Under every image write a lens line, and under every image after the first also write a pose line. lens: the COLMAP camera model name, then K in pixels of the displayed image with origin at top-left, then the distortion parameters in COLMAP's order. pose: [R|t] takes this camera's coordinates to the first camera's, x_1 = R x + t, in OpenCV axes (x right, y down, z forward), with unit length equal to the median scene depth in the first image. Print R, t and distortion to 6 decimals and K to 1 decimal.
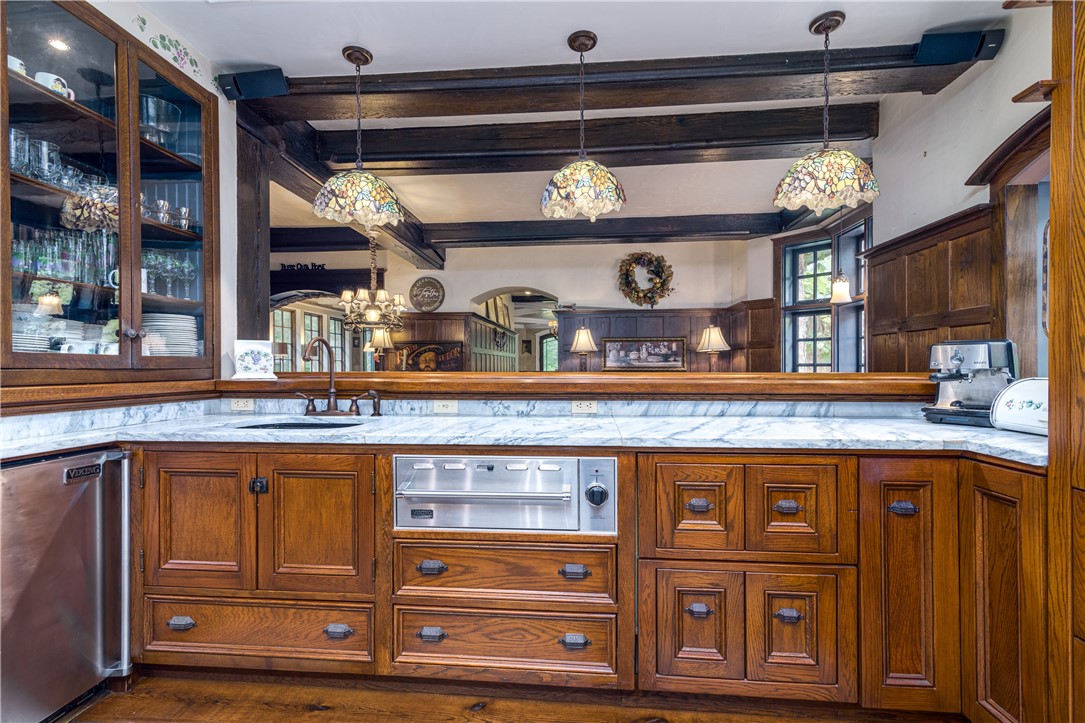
lens RADIAL K [[496.9, 0, 551.1], [0, 496.9, 367.1], [0, 0, 1]] dist [0.002061, 0.000182]
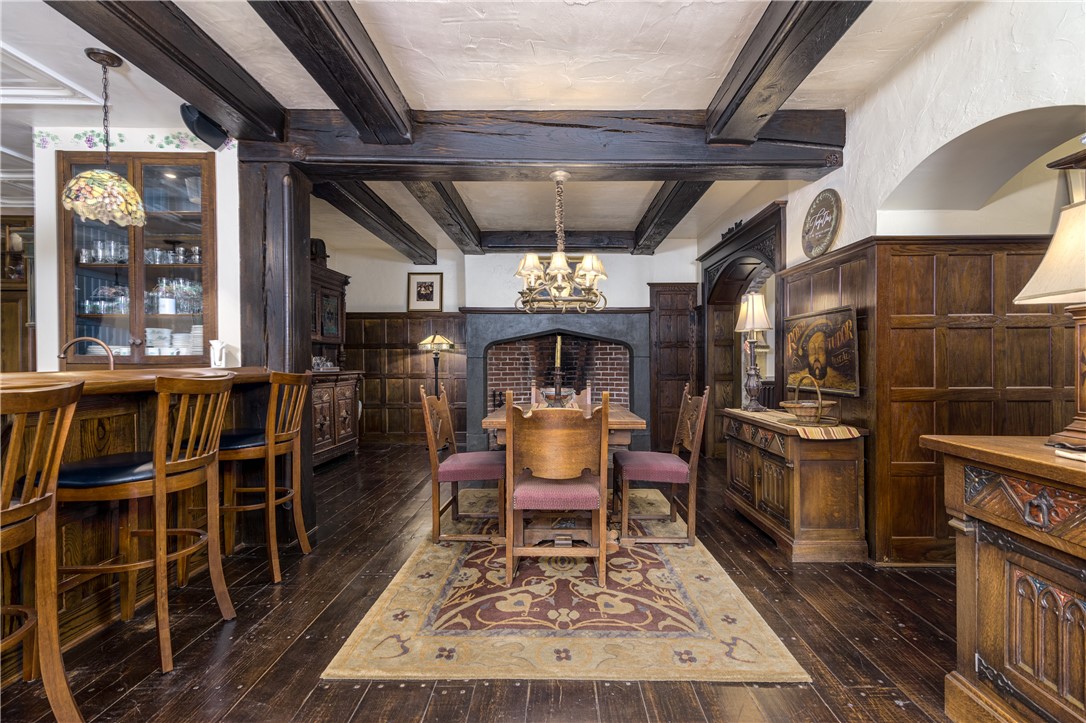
lens RADIAL K [[497.4, 0, 551.6], [0, 497.4, 367.1], [0, 0, 1]] dist [0.002061, 0.000182]
pose [[0.077460, 0.013815, -0.996900, 0.260549], [0.003011, 0.999896, 0.014091, -0.002277], [0.996991, -0.004093, 0.077411, 0.676193]]
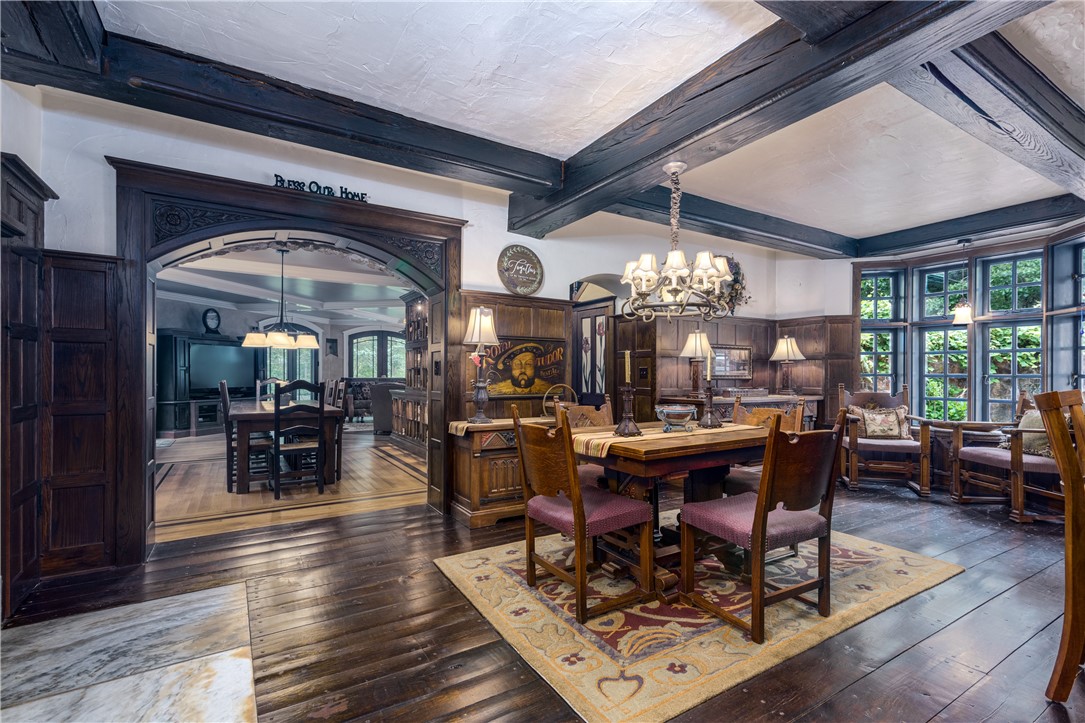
lens RADIAL K [[496.9, 0, 551.1], [0, 496.9, 367.1], [0, 0, 1]] dist [0.002061, 0.000182]
pose [[0.799767, 0.013430, 0.600160, -0.635159], [-0.005860, 0.999877, -0.014566, -0.000220], [-0.600282, 0.008133, 0.799747, 0.420670]]
